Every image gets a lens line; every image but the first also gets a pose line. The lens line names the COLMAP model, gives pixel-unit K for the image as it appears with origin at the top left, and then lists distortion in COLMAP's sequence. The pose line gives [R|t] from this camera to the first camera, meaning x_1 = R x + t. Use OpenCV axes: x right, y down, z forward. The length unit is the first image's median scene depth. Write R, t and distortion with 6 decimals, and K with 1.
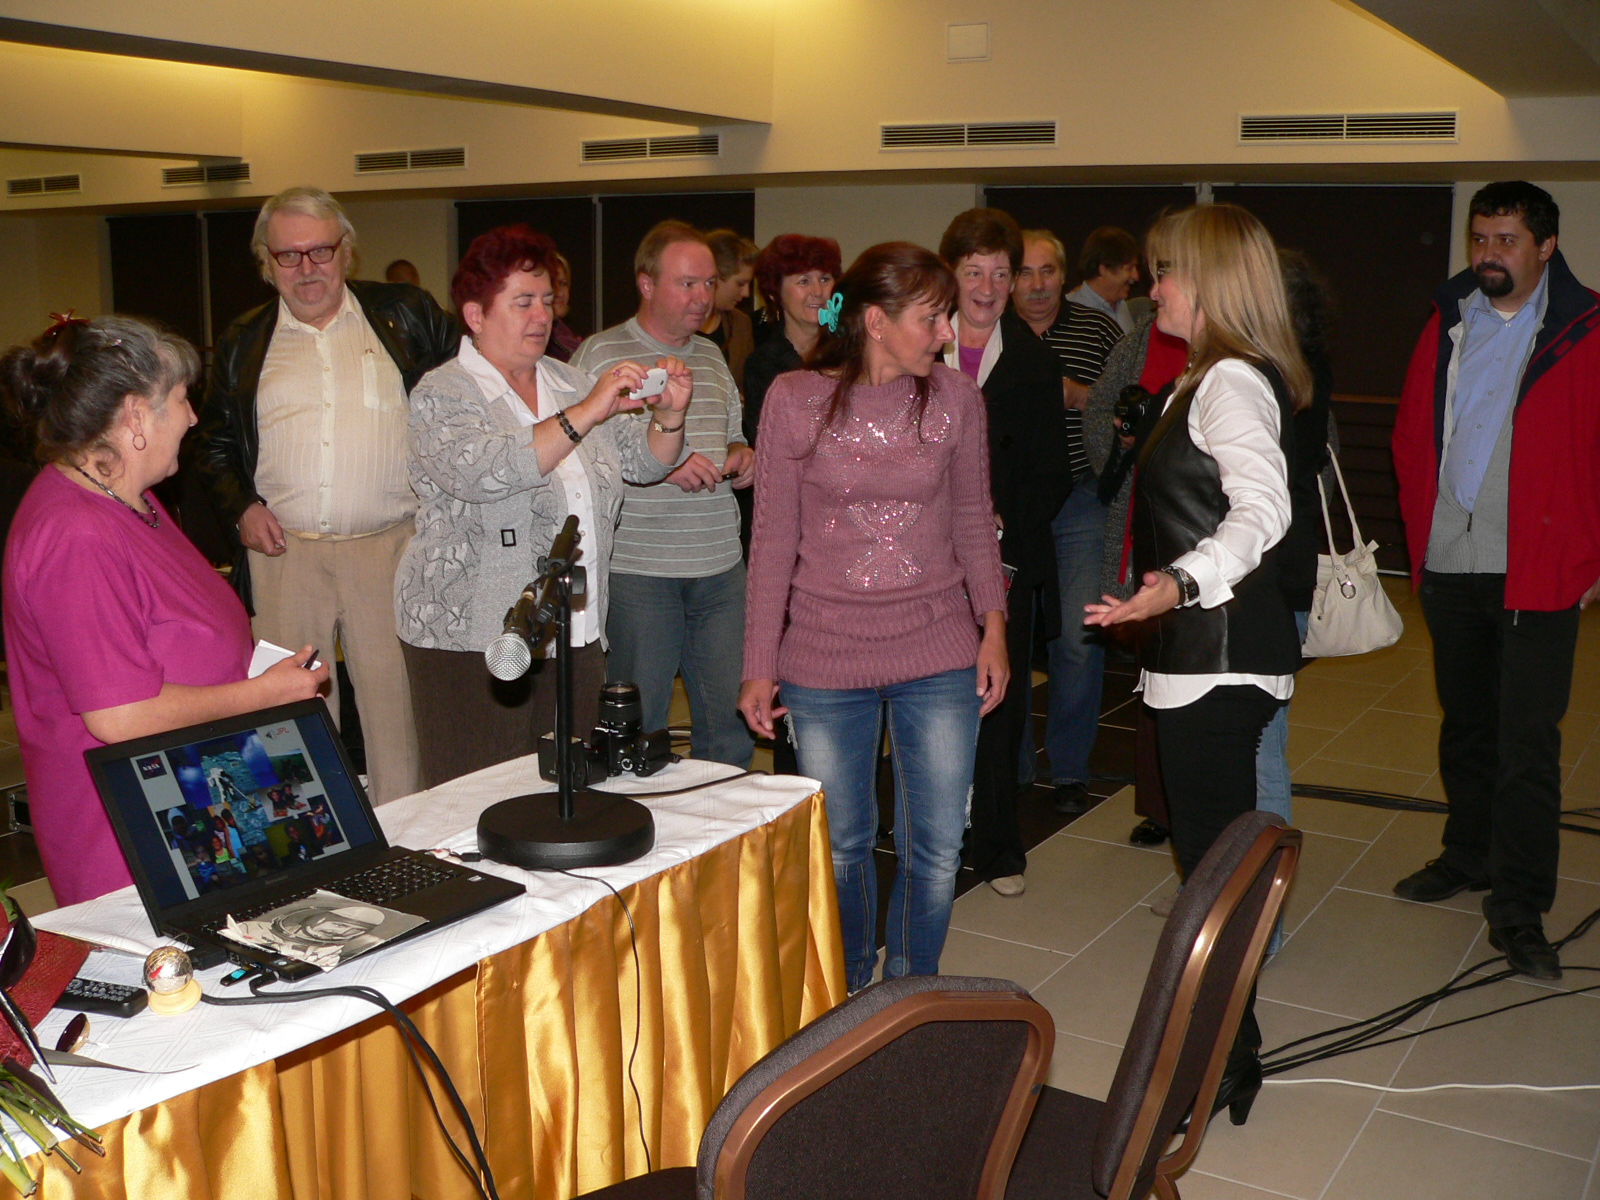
lens RADIAL K [[1703.1, 0, 801.3], [0, 1703.1, 600.3], [0, 0, 1]] dist [-0.007115, 0.000000]
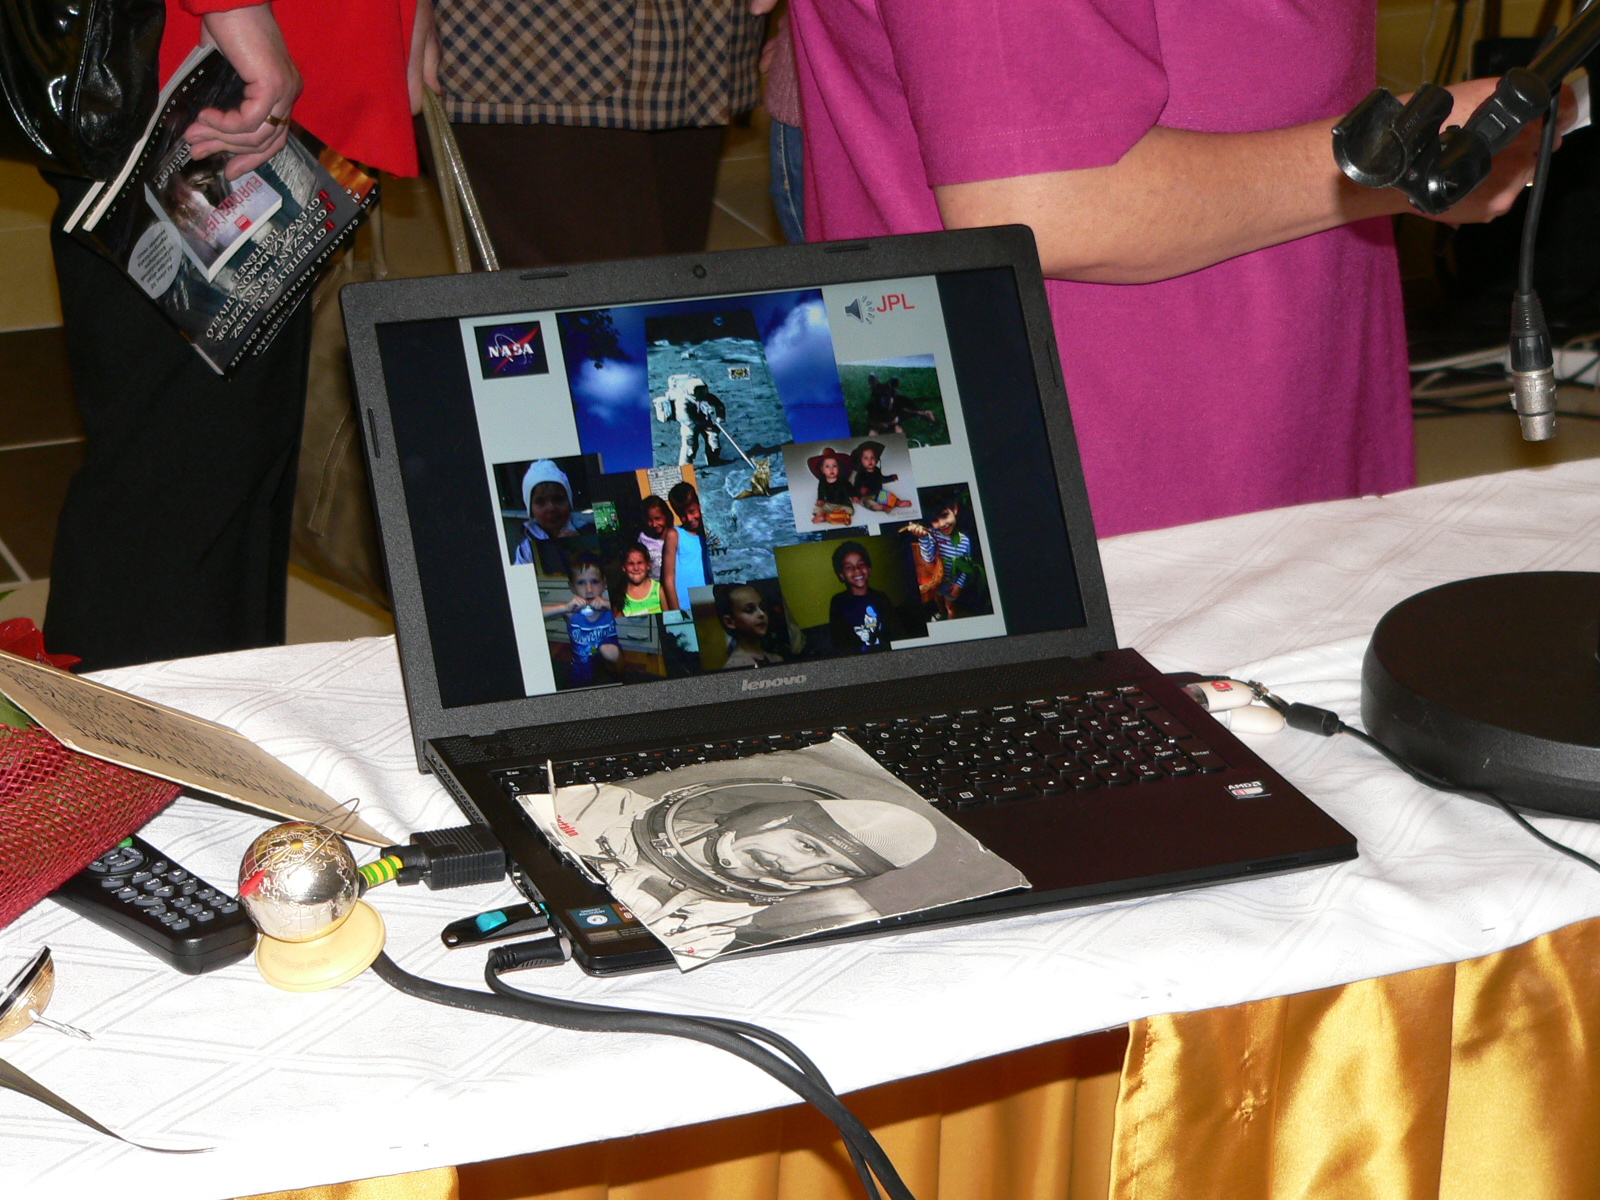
lens RADIAL K [[4041.3, 0, 799.9], [0, 4041.3, 599.4], [0, 0, 1]] dist [0.071056, 0.000000]
pose [[0.842986, 0.198019, -0.500162, 0.160596], [-0.108644, 0.973294, 0.202225, -0.044095], [0.526850, -0.116133, 0.841987, 0.224074]]
